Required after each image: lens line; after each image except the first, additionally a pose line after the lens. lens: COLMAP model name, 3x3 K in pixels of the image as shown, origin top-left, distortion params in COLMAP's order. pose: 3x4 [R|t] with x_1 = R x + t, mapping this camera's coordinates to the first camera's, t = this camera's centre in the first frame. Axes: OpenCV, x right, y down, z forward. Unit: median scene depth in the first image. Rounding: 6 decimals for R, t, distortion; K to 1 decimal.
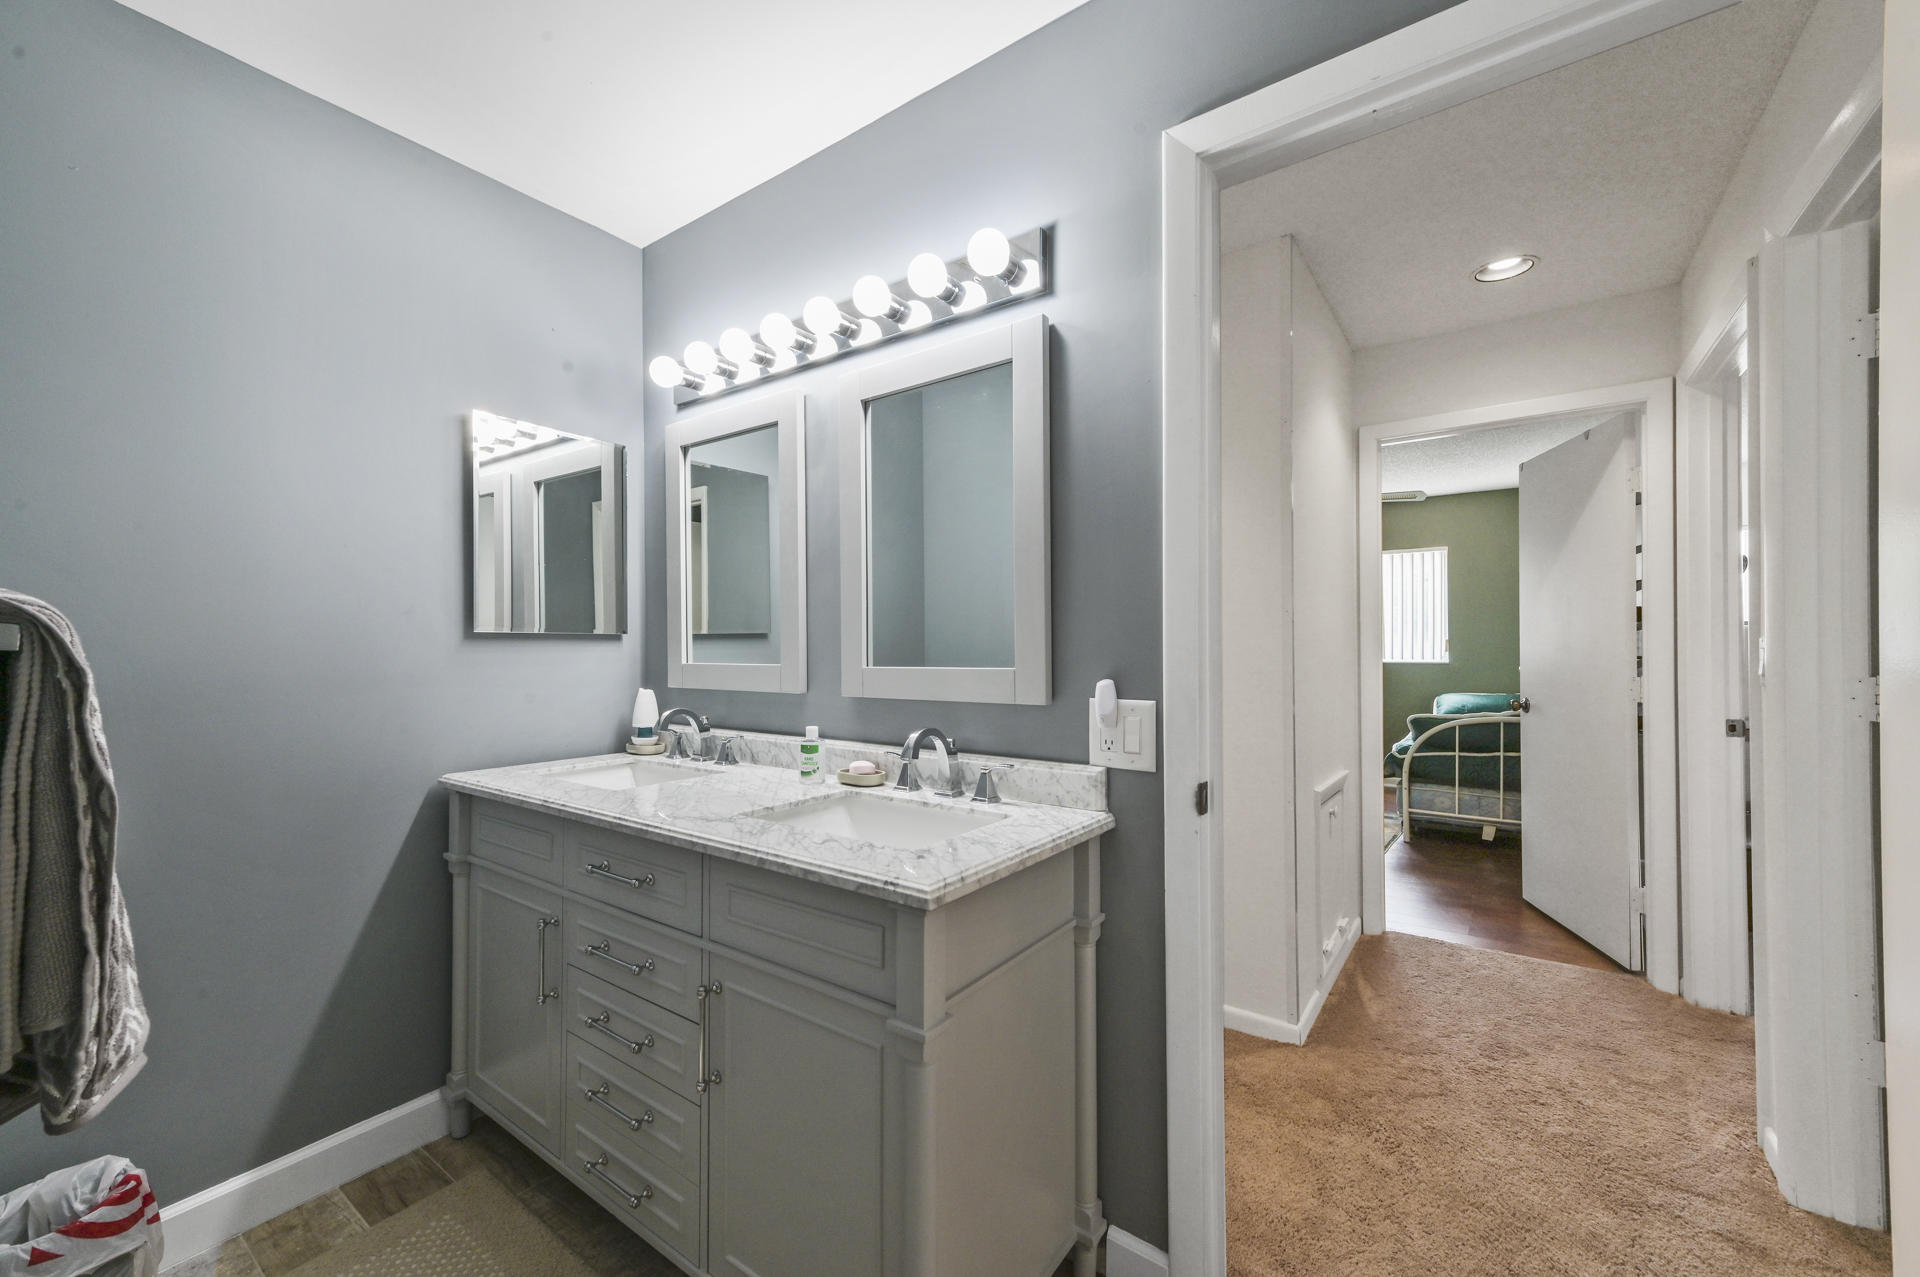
lens RADIAL K [[751.3, 0, 955.8], [0, 751.3, 650.9], [0, 0, 1]] dist [0.013522, -0.000859]
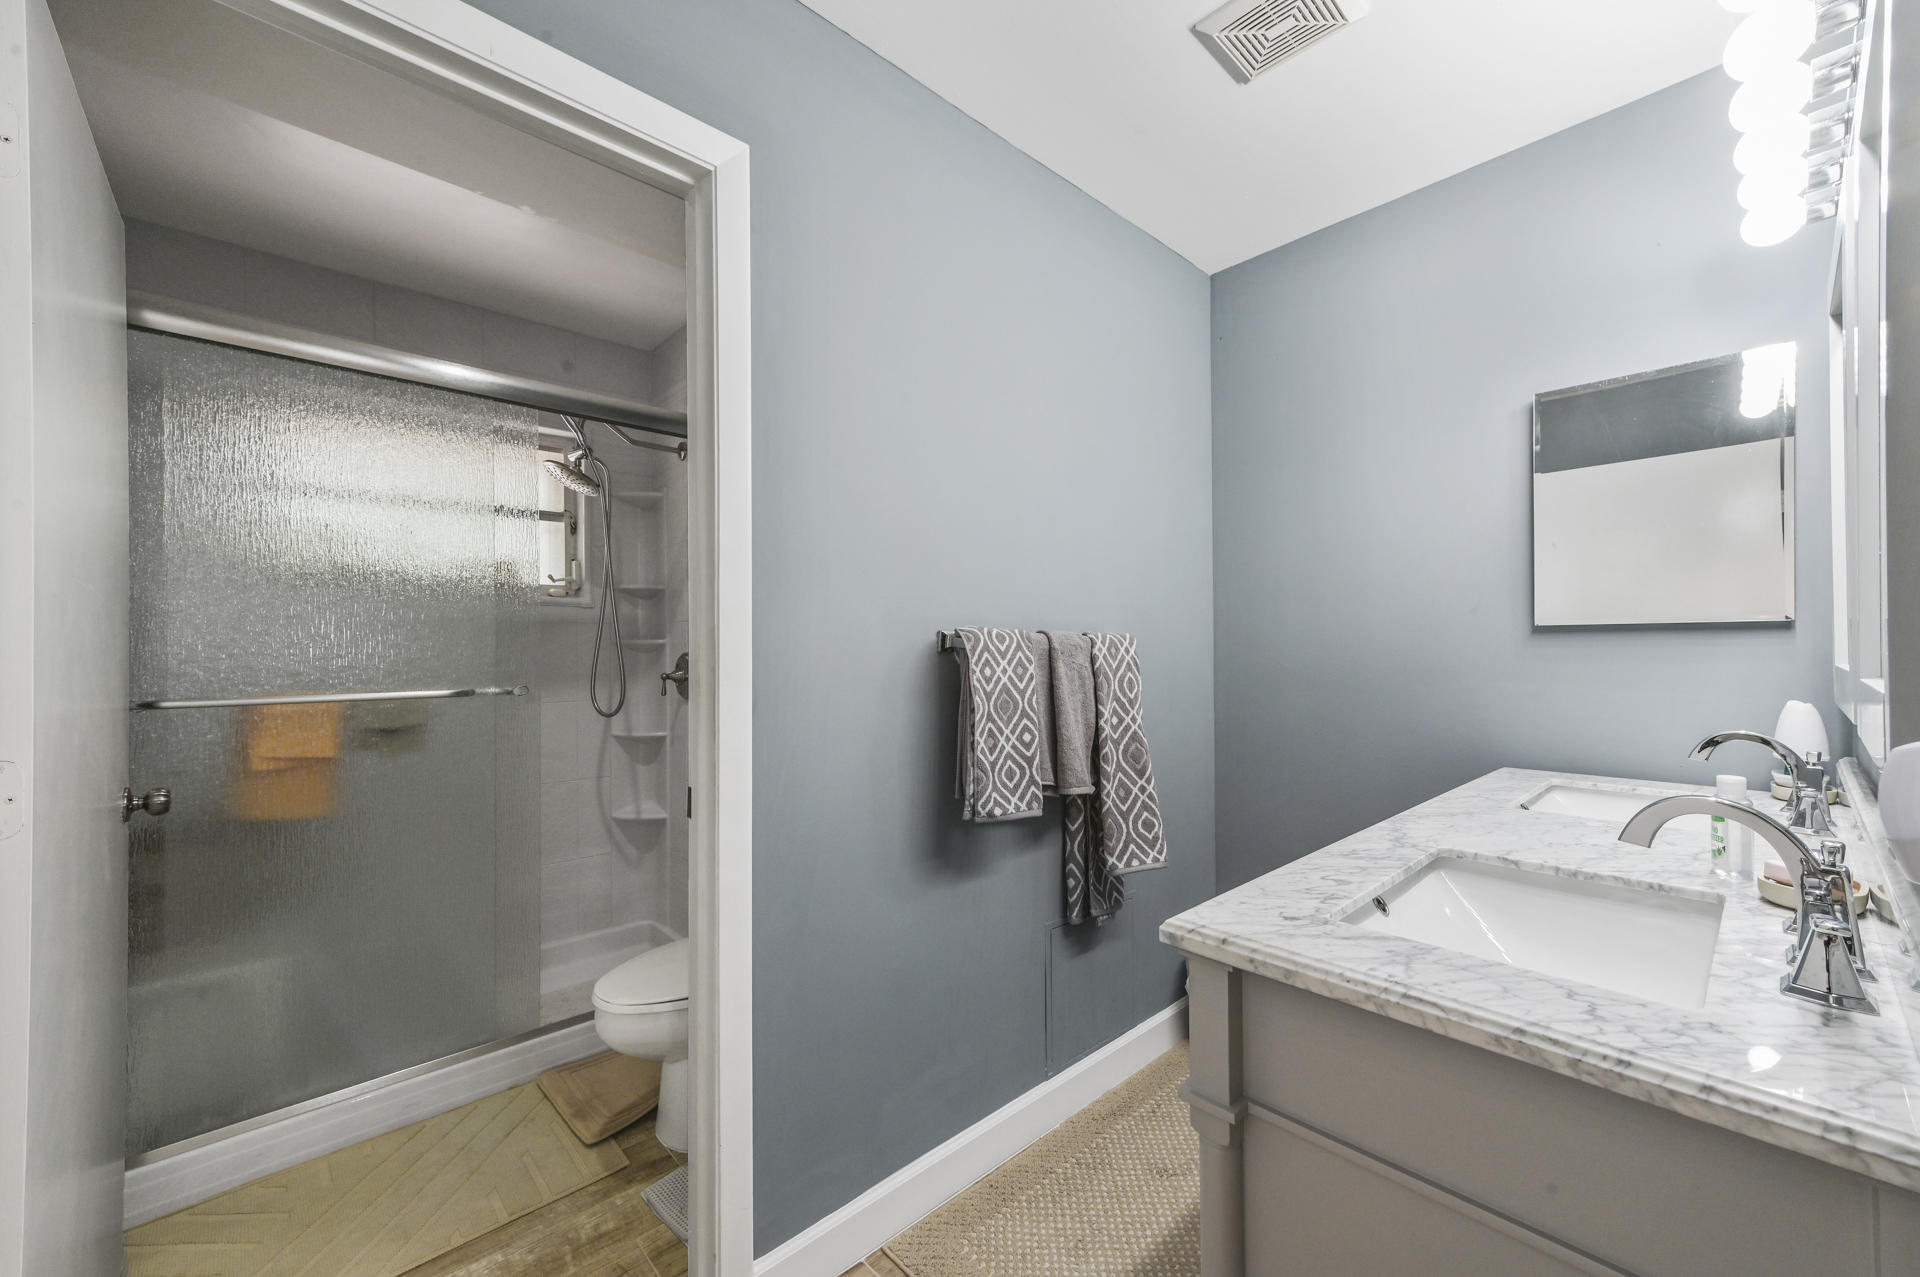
lens RADIAL K [[751.3, 0, 957.0], [0, 751.3, 644.0], [0, 0, 1]] dist [0.013522, -0.000859]
pose [[-0.191696, -0.002085, -0.981452, 0.749532], [0.006549, 0.999973, -0.003403, -0.000398], [0.981433, -0.007080, -0.191677, 0.805927]]
